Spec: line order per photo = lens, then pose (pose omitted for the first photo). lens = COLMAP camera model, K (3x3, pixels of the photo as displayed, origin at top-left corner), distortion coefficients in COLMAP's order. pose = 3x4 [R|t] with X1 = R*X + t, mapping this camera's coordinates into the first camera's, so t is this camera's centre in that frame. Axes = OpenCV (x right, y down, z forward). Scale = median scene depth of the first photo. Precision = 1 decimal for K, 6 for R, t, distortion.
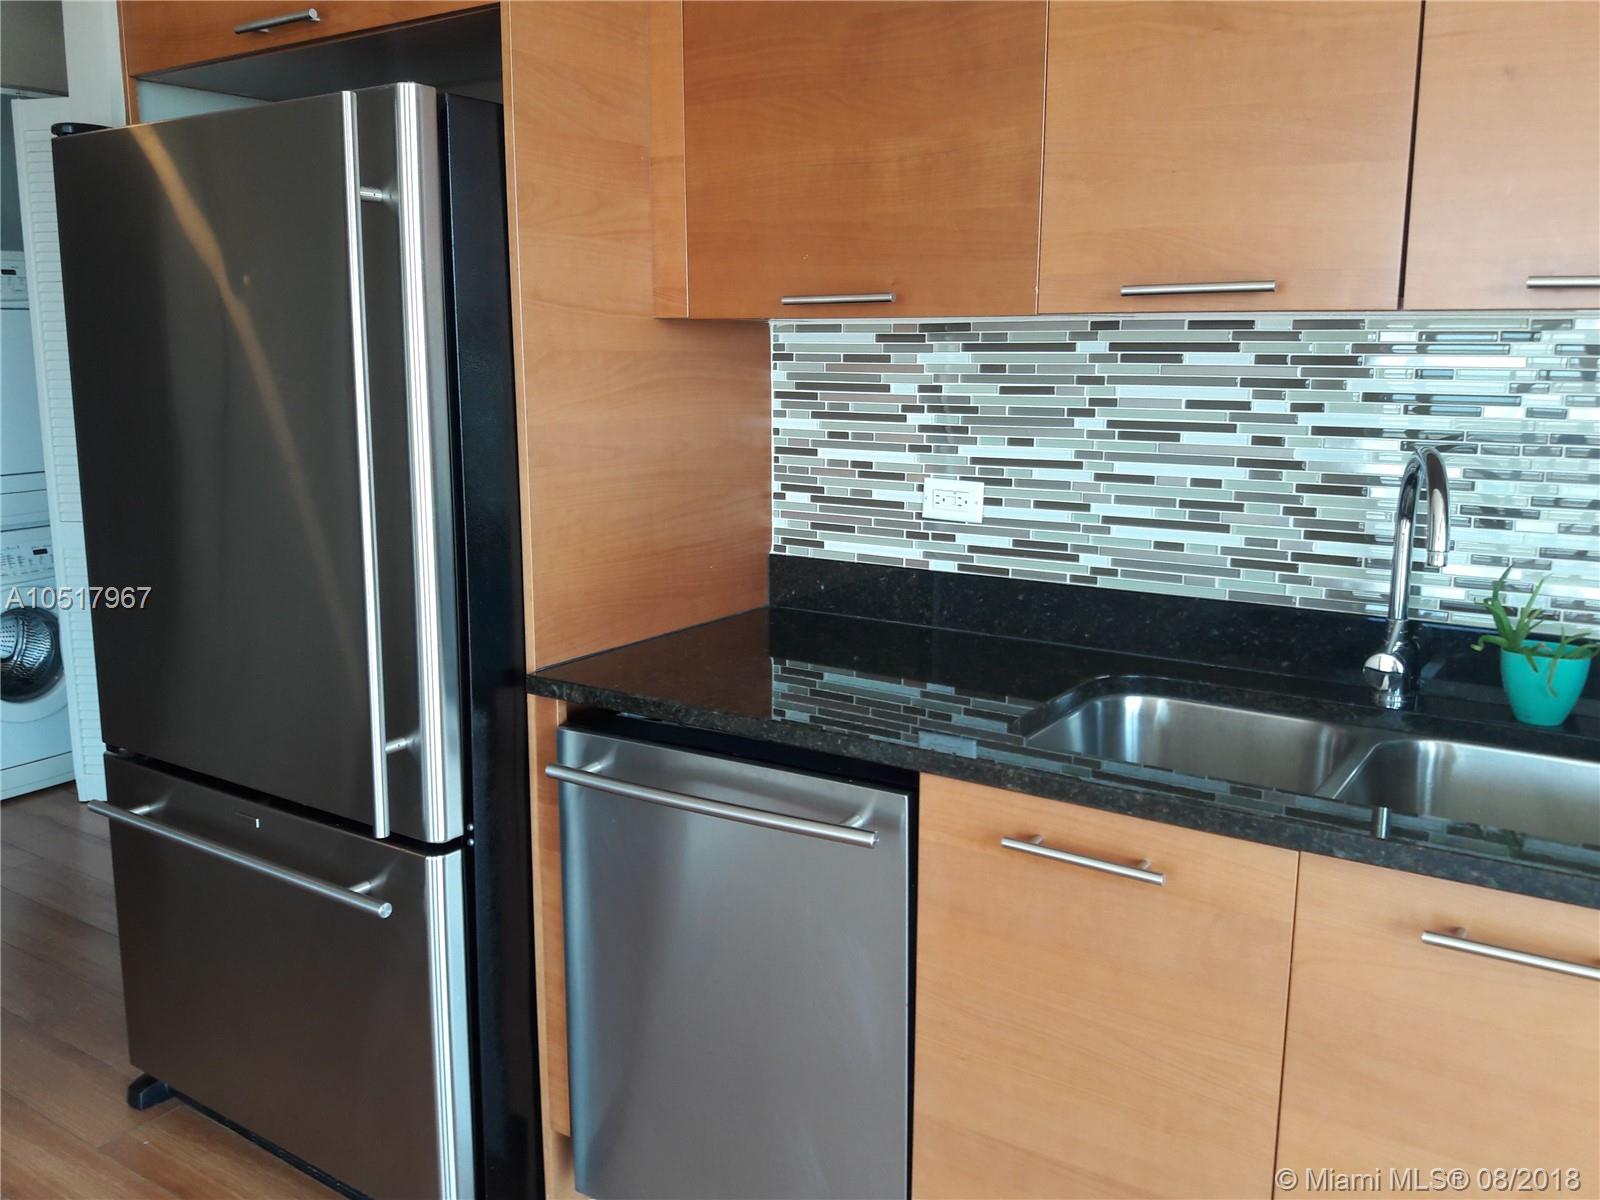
lens RADIAL K [[1288.9, 0, 789.9], [0, 1288.9, 619.7], [0, 0, 1]] dist [0.000283, -0.013610]
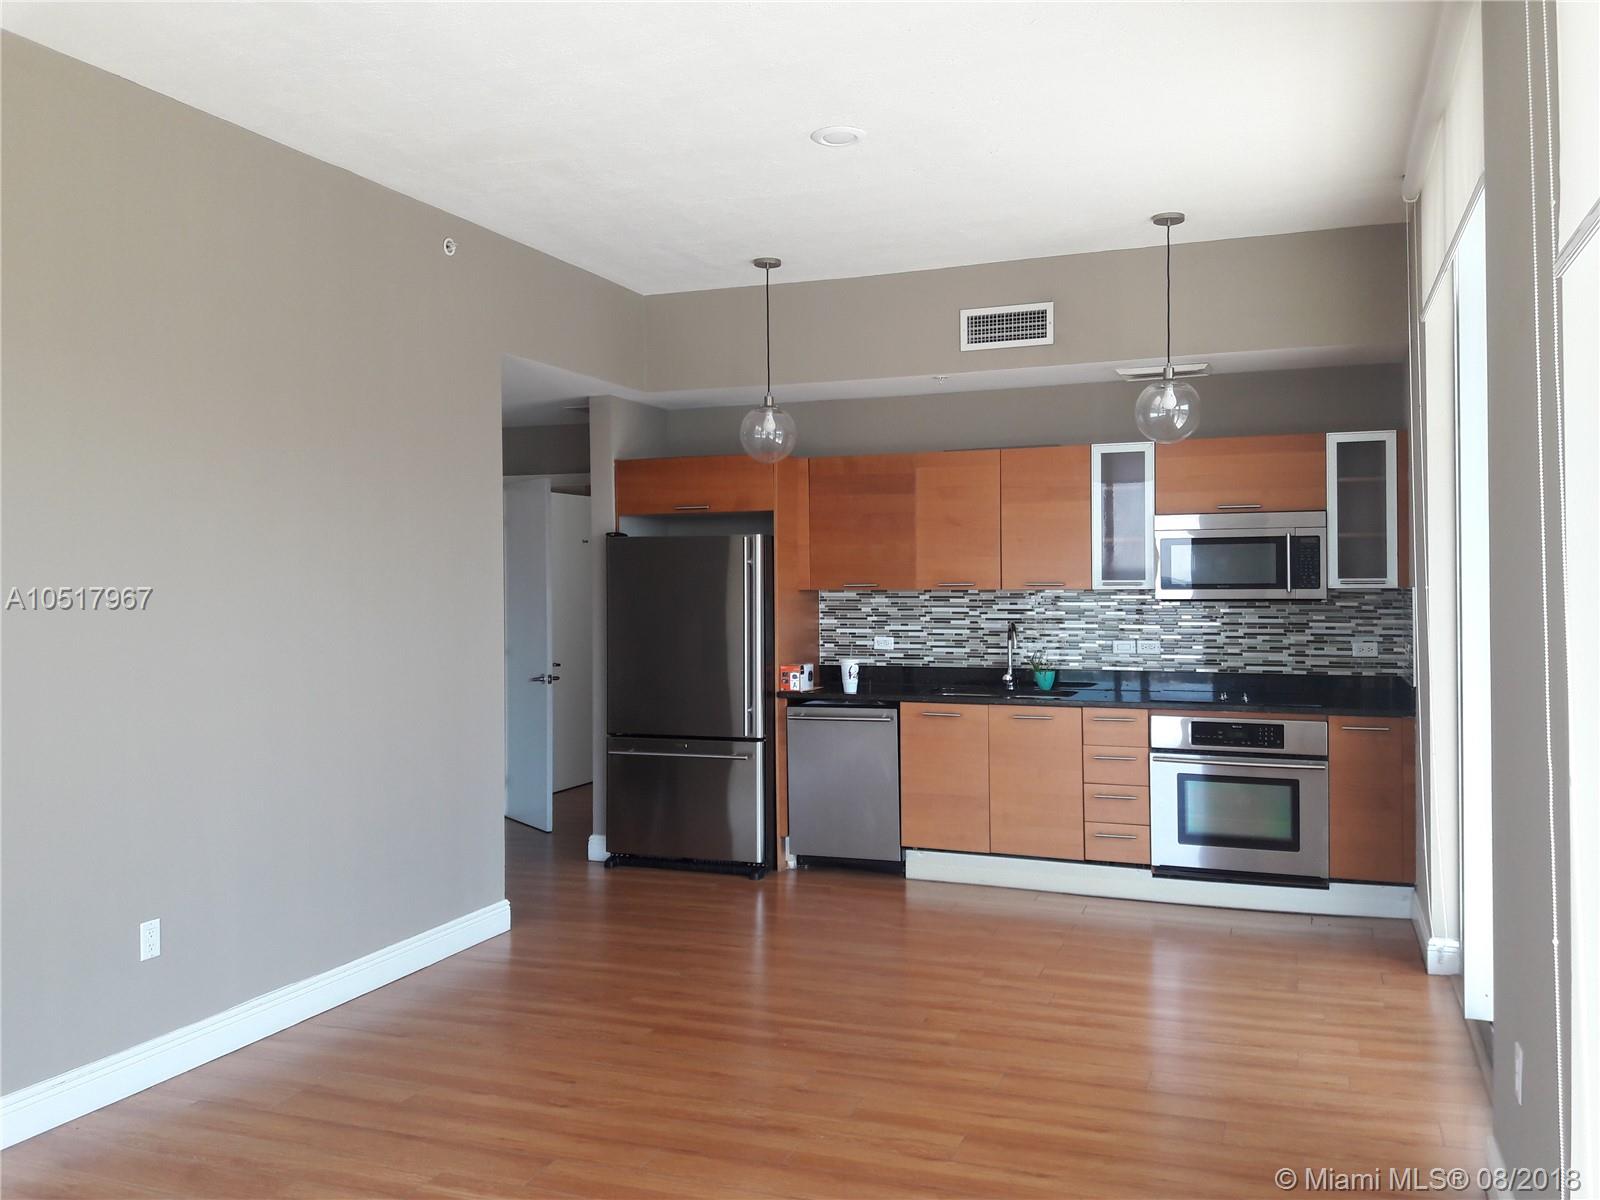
lens RADIAL K [[1318.5, 0, 800.0], [0, 1318.5, 600.0], [0, 0, 1]] dist [0.001728, 0.000913]
pose [[0.974789, -0.010682, 0.222871, -0.894929], [0.052235, 0.982022, -0.181394, 0.428623], [-0.216927, 0.188463, 0.957823, -2.358376]]
